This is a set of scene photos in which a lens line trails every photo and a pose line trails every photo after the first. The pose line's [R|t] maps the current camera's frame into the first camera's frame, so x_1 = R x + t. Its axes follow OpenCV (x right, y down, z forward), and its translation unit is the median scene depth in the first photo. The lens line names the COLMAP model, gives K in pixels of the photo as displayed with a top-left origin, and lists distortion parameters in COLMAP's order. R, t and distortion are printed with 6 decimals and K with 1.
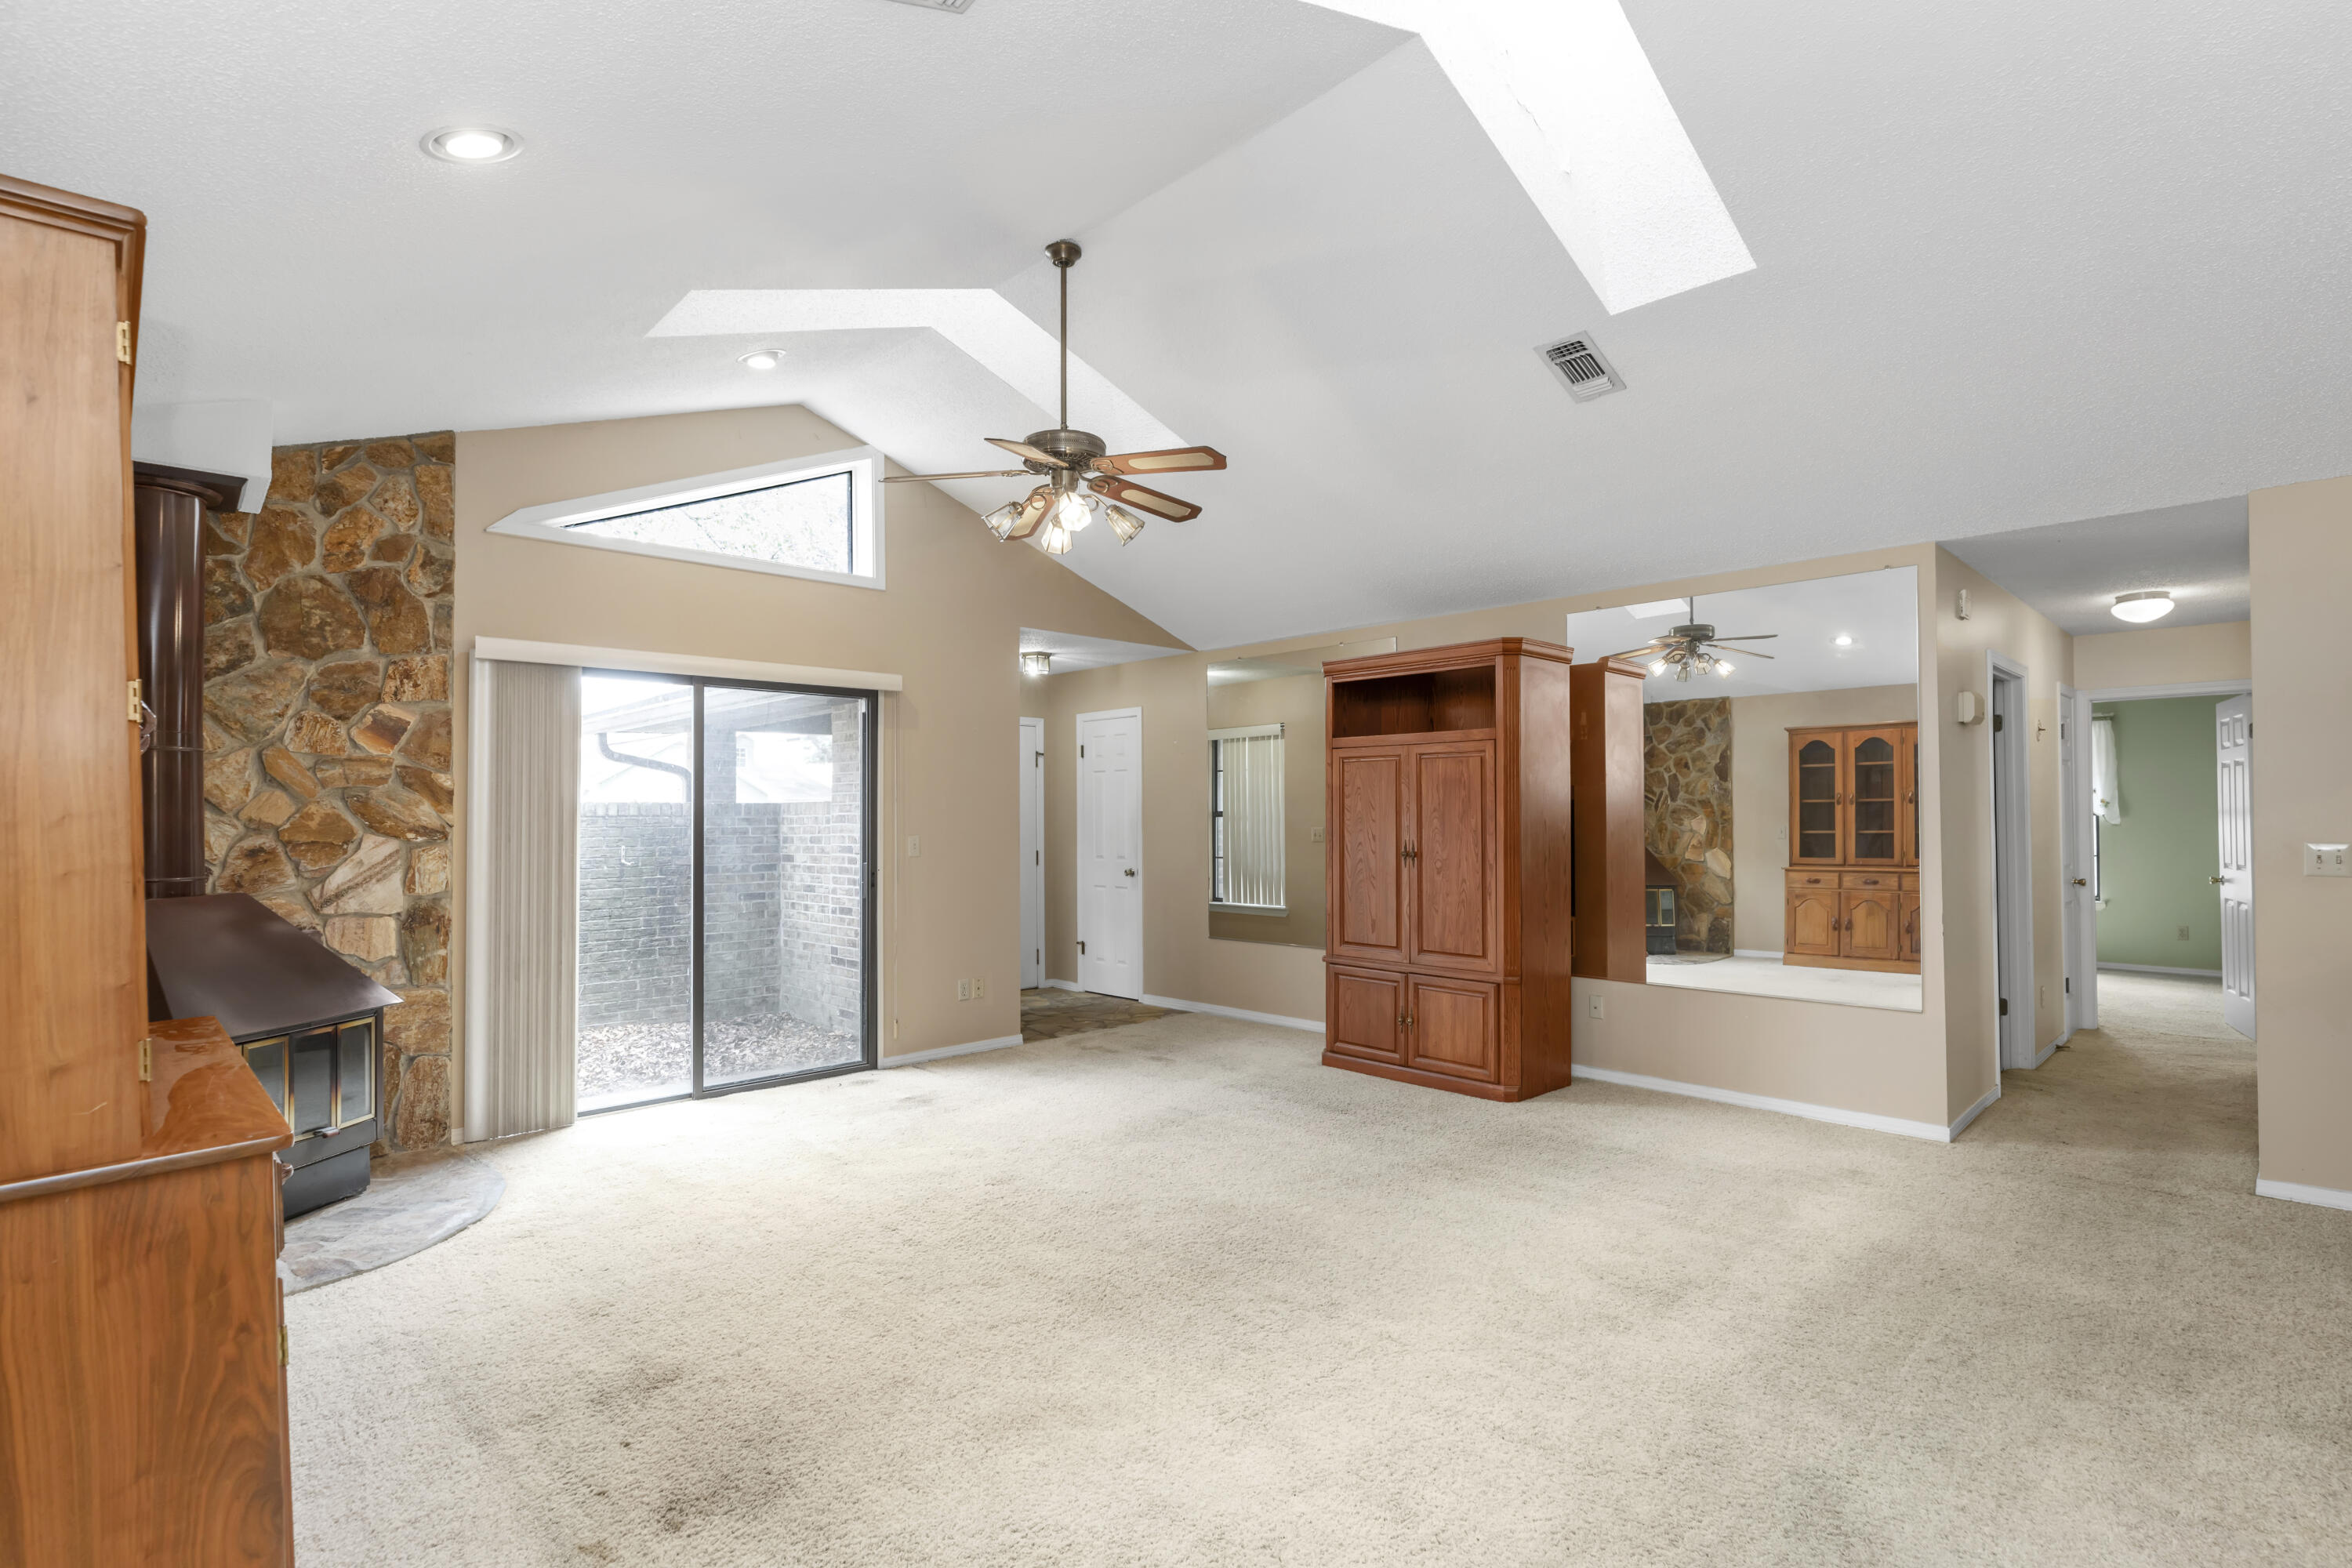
lens RADIAL K [[1090.5, 0, 1176.7], [0, 1090.5, 794.5], [0, 0, 1]] dist [0.001653, -0.000237]
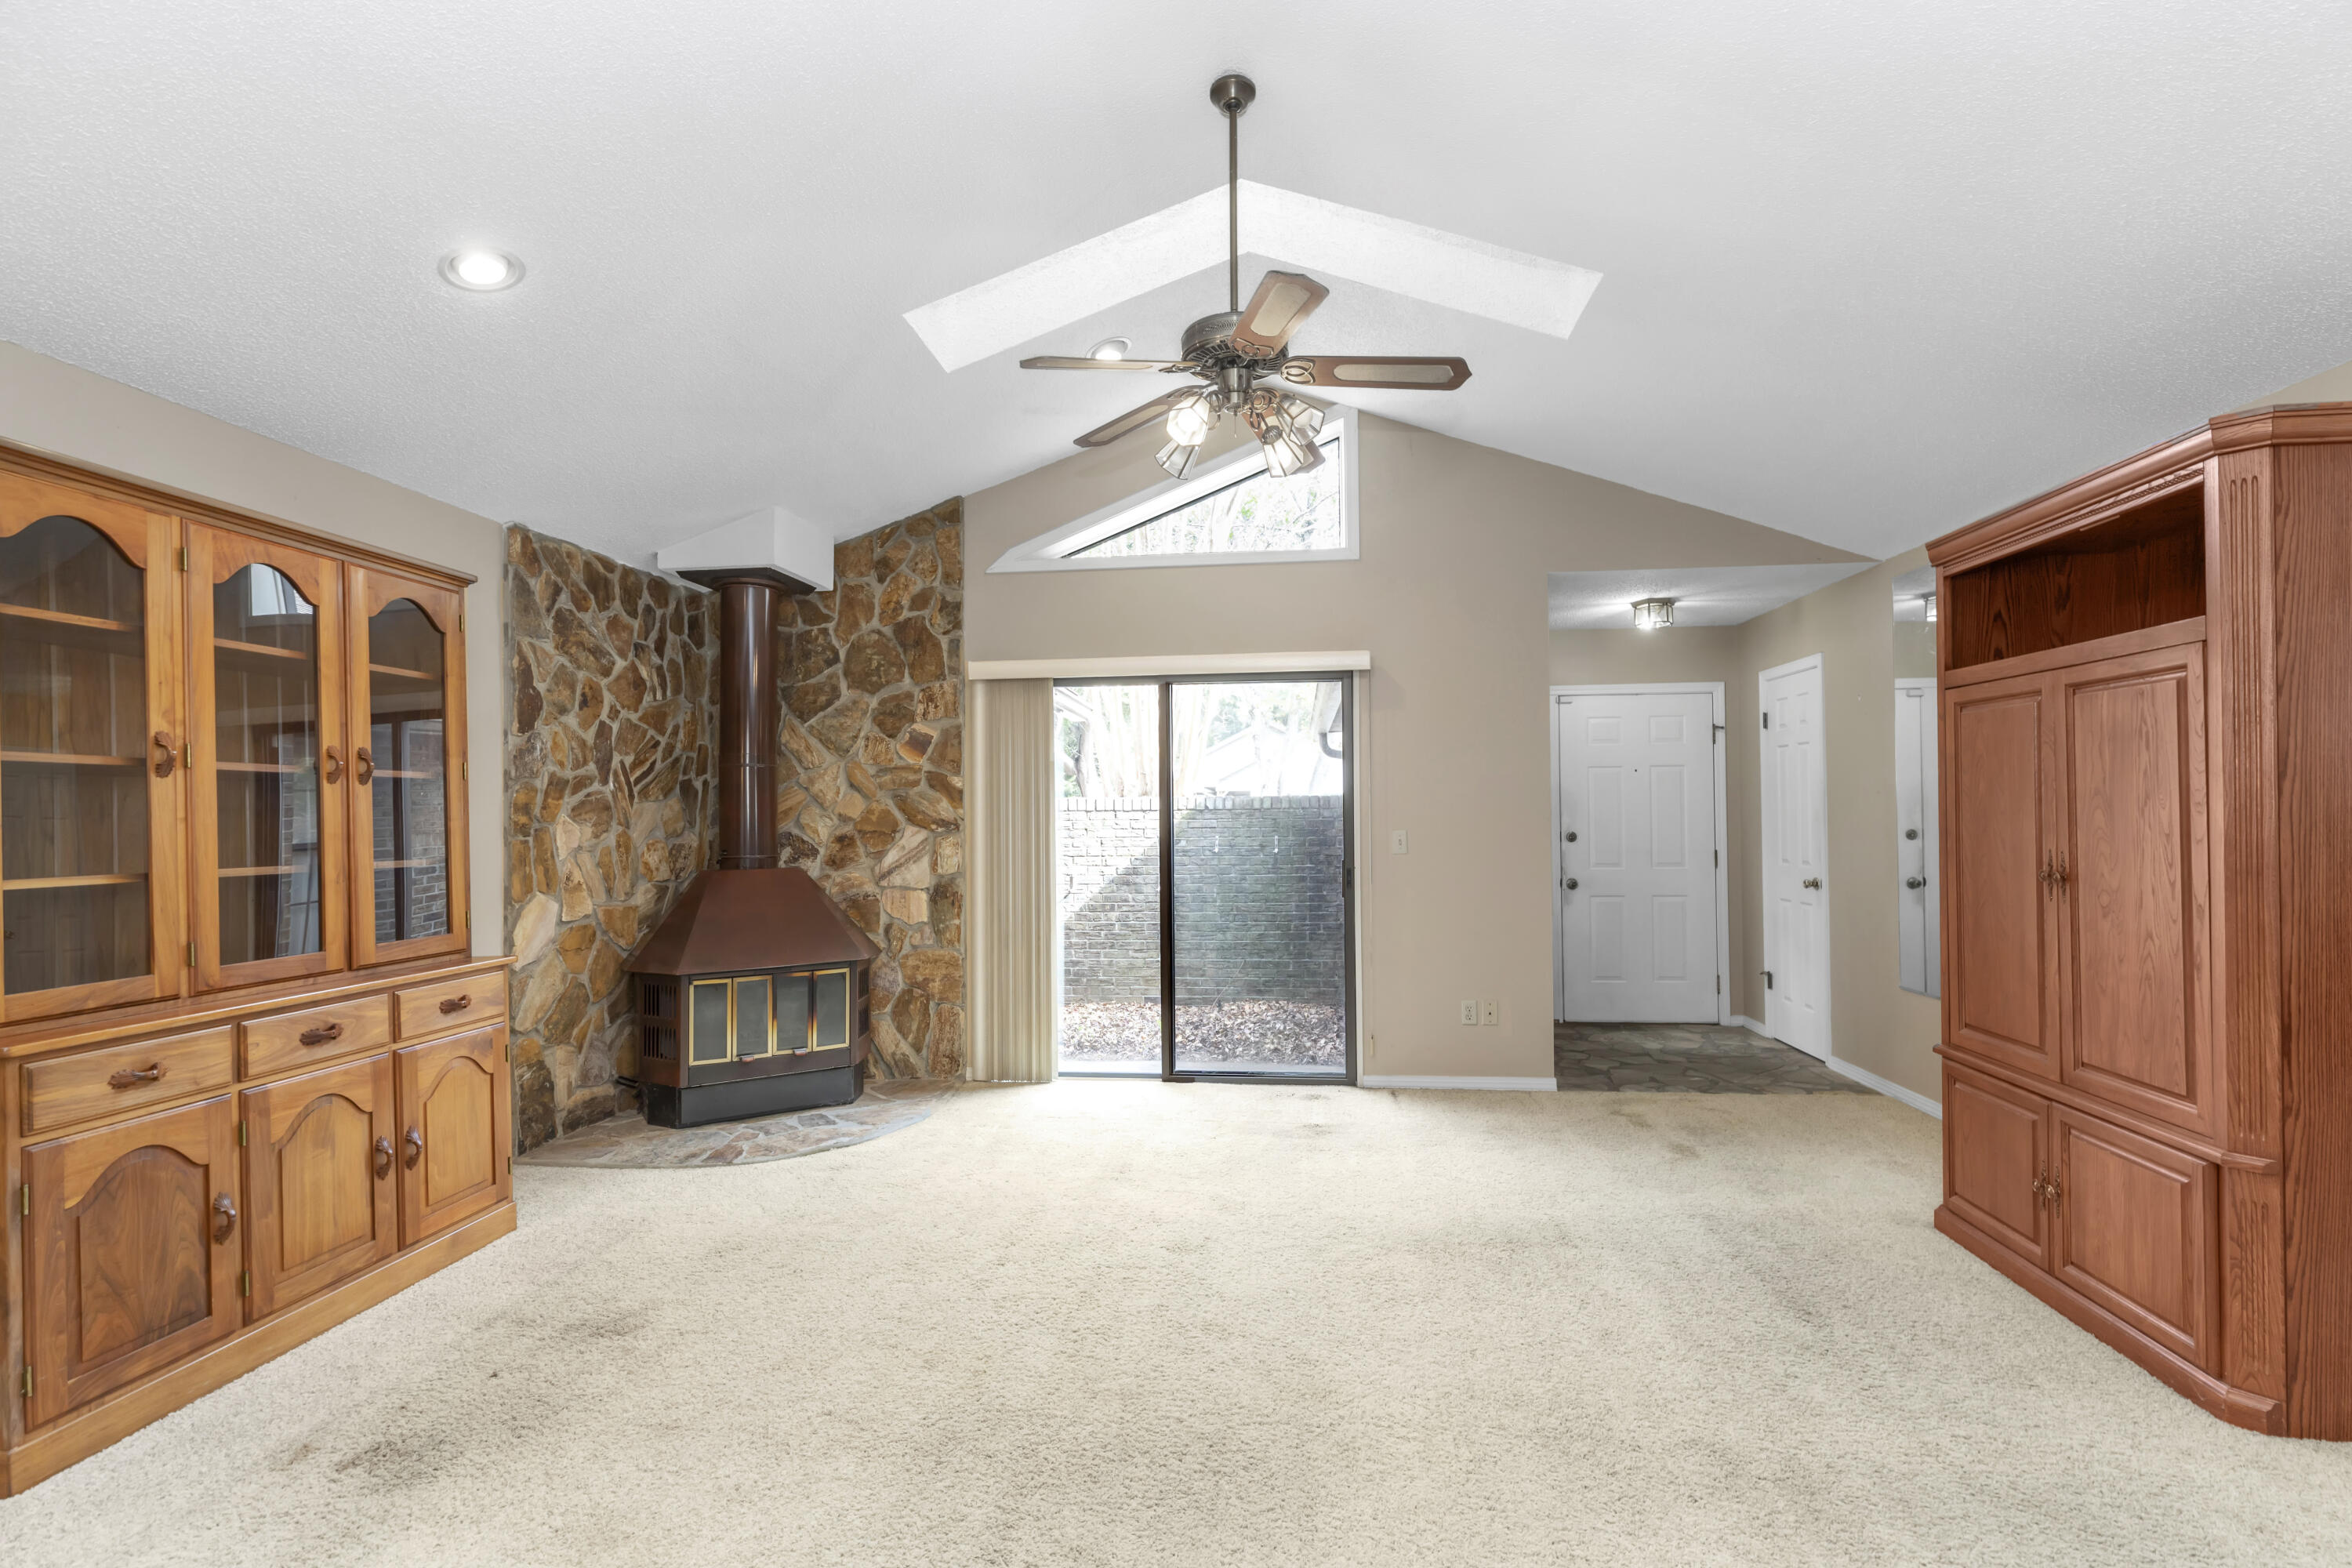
lens RADIAL K [[1053.1, 0, 1184.6], [0, 1053.1, 795.4], [0, 0, 1]] dist [0.007276, -0.001296]
pose [[0.653309, -0.014176, -0.756959, 0.394415], [0.021202, 0.999775, -0.000425, 0.008091], [0.756795, -0.015772, 0.653463, 0.417598]]
